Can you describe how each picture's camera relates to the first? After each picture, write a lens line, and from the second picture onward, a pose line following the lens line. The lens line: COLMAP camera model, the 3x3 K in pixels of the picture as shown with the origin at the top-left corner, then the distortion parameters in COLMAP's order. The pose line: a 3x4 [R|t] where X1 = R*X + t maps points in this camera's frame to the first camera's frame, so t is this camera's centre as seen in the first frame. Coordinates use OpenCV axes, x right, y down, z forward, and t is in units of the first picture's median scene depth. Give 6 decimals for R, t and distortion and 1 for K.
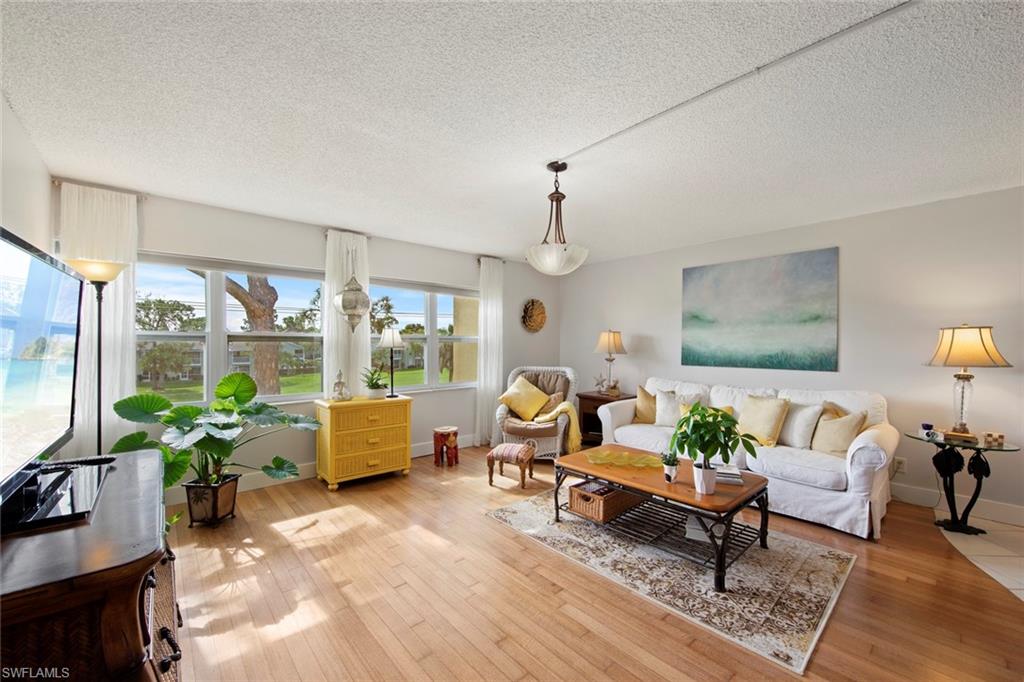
lens RADIAL K [[405.7, 0, 511.8], [0, 405.7, 345.7], [0, 0, 1]] dist [0.004475, -0.002449]
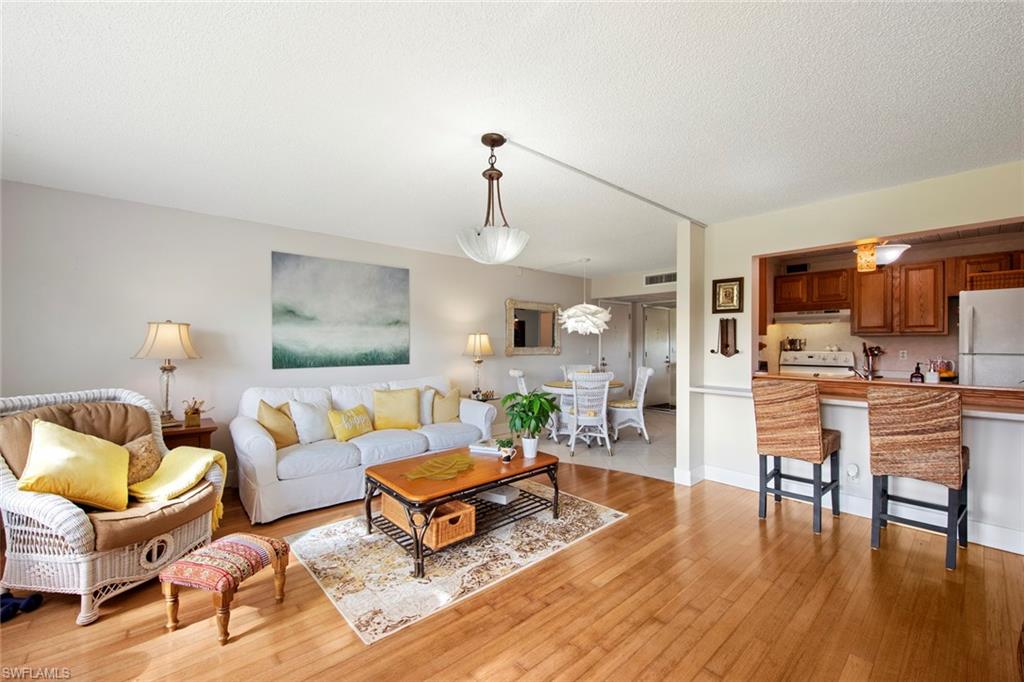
lens RADIAL K [[405.7, 0, 516.2], [0, 405.7, 347.1], [0, 0, 1]] dist [0.004475, -0.002449]
pose [[-0.003196, -0.011052, 0.999934, -0.490323], [0.004713, 0.999928, 0.011067, -0.003704], [-0.999984, 0.004748, -0.003144, 0.623846]]
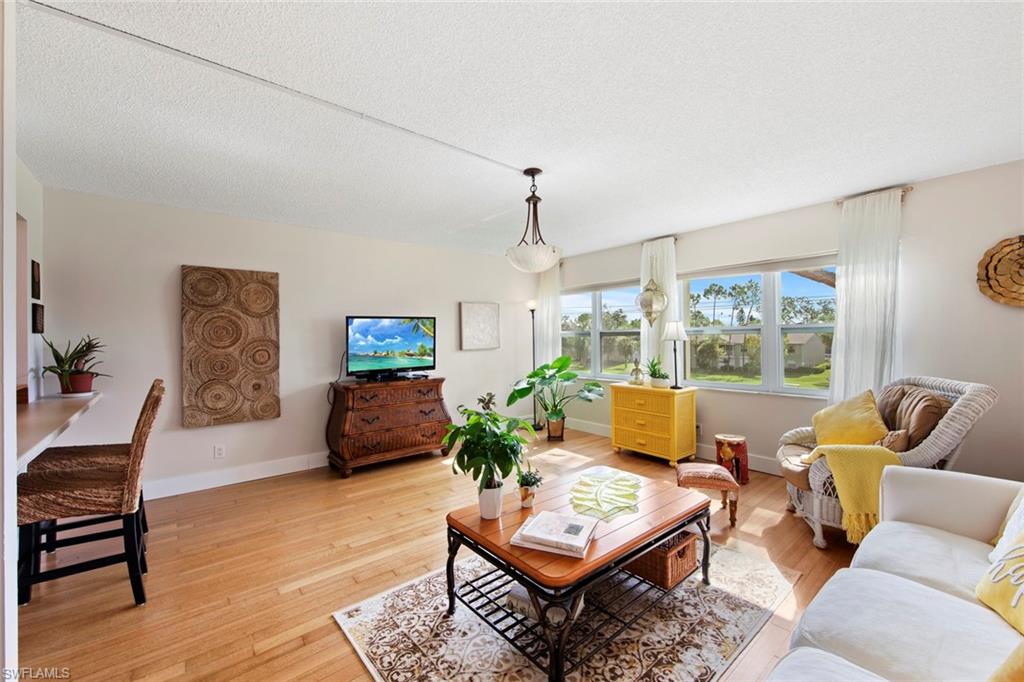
lens RADIAL K [[405.7, 0, 509.1], [0, 405.7, 330.6], [0, 0, 1]] dist [0.004475, -0.002449]
pose [[-0.028147, -0.020933, -0.999385, 0.777540], [0.004585, 0.999767, -0.021070, 0.000995], [0.999593, -0.005175, -0.028045, 0.632864]]
